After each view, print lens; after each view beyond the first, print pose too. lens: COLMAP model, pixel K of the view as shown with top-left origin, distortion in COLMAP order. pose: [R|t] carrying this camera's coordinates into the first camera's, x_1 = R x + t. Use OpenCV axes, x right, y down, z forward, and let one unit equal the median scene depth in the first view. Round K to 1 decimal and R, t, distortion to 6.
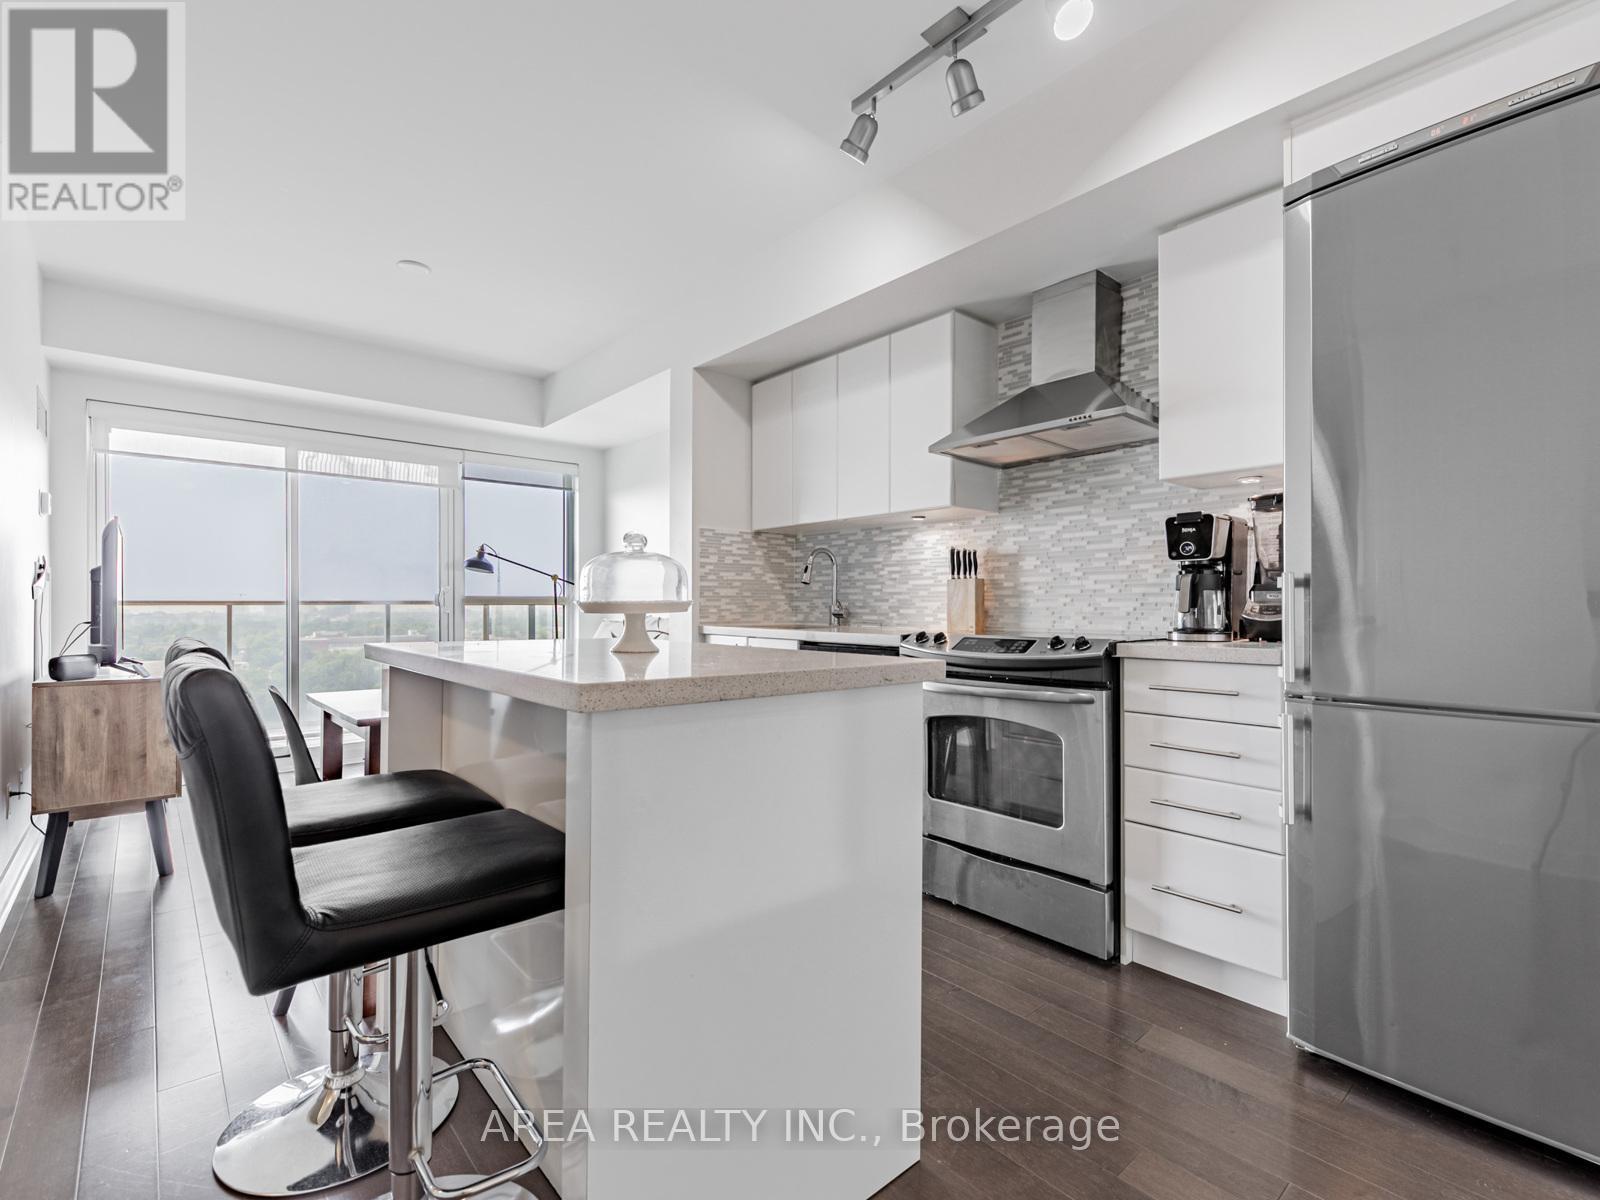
lens RADIAL K [[768.7, 0, 812.6], [0, 768.7, 609.9], [0, 0, 1]] dist [-0.000112, -0.000145]
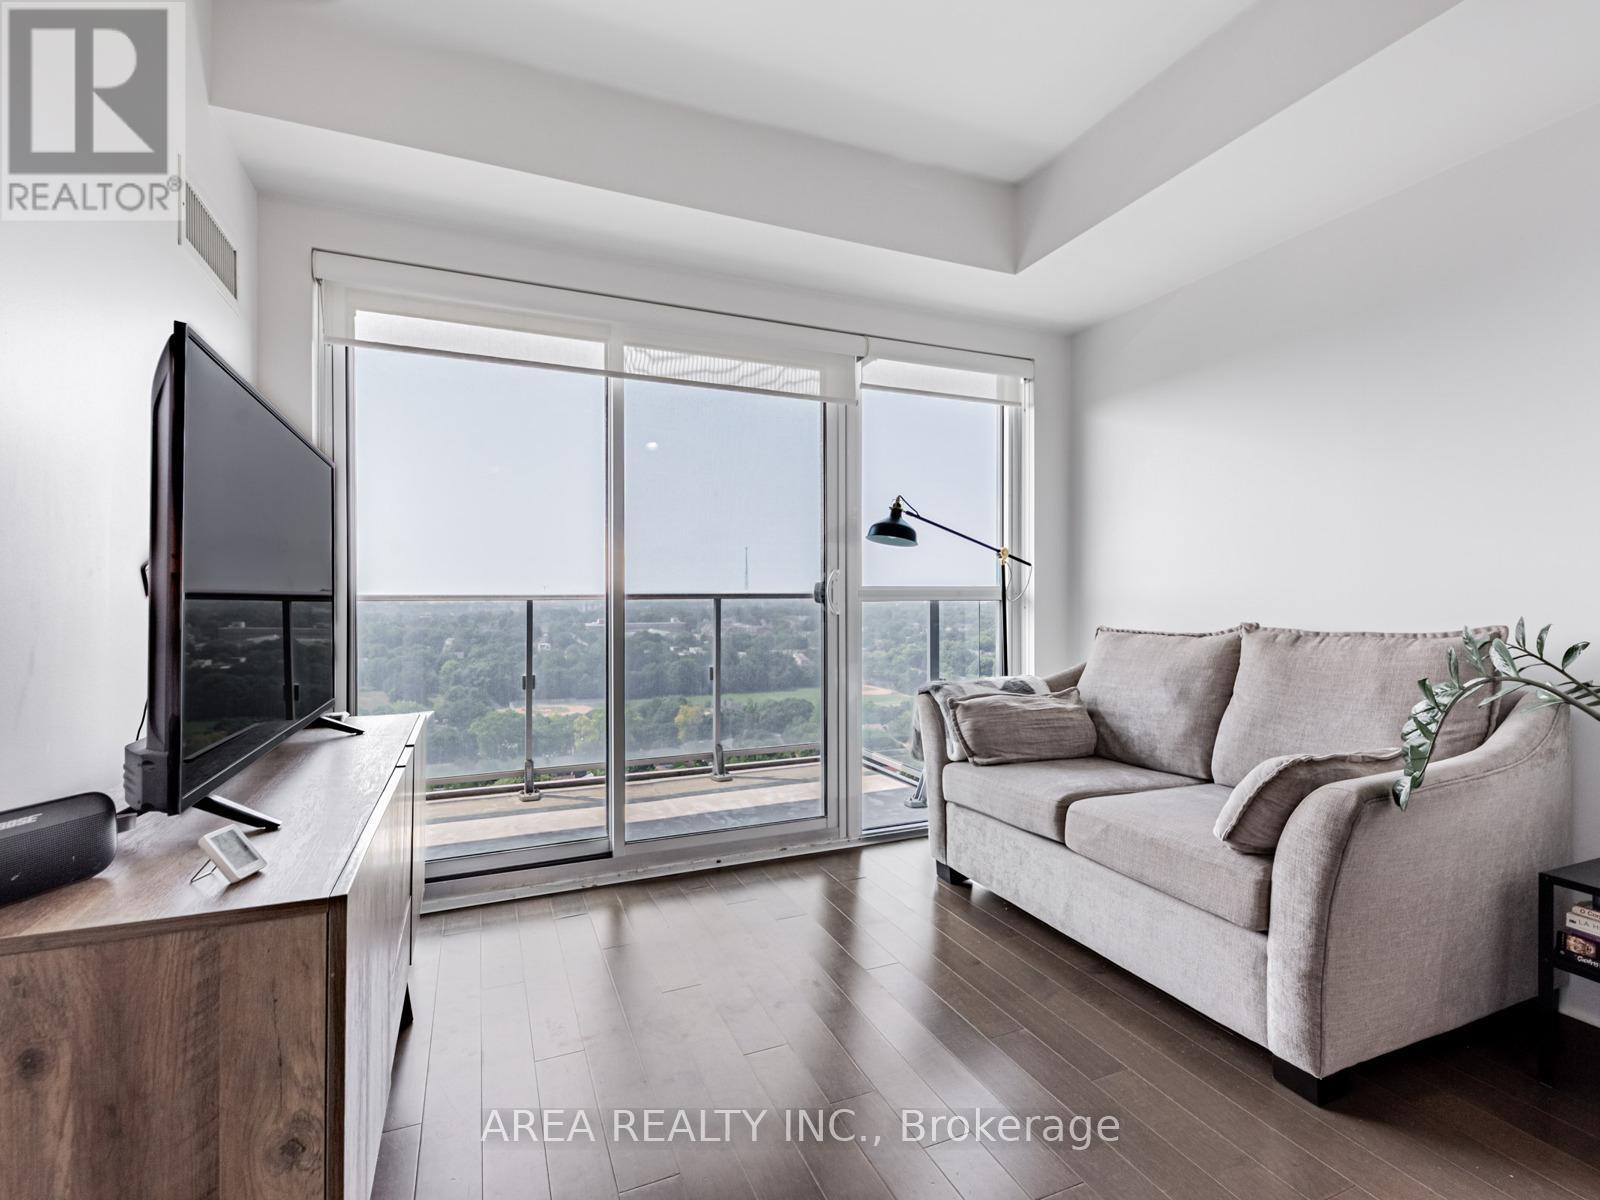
lens RADIAL K [[754.6, 0, 801.6], [0, 754.6, 606.3], [0, 0, 1]] dist [0.002701, -0.005917]
pose [[0.951787, 0.005072, -0.306719, -0.534577], [-0.002730, 0.999964, 0.008064, -0.012091], [0.306749, -0.006838, 0.951766, 0.724358]]
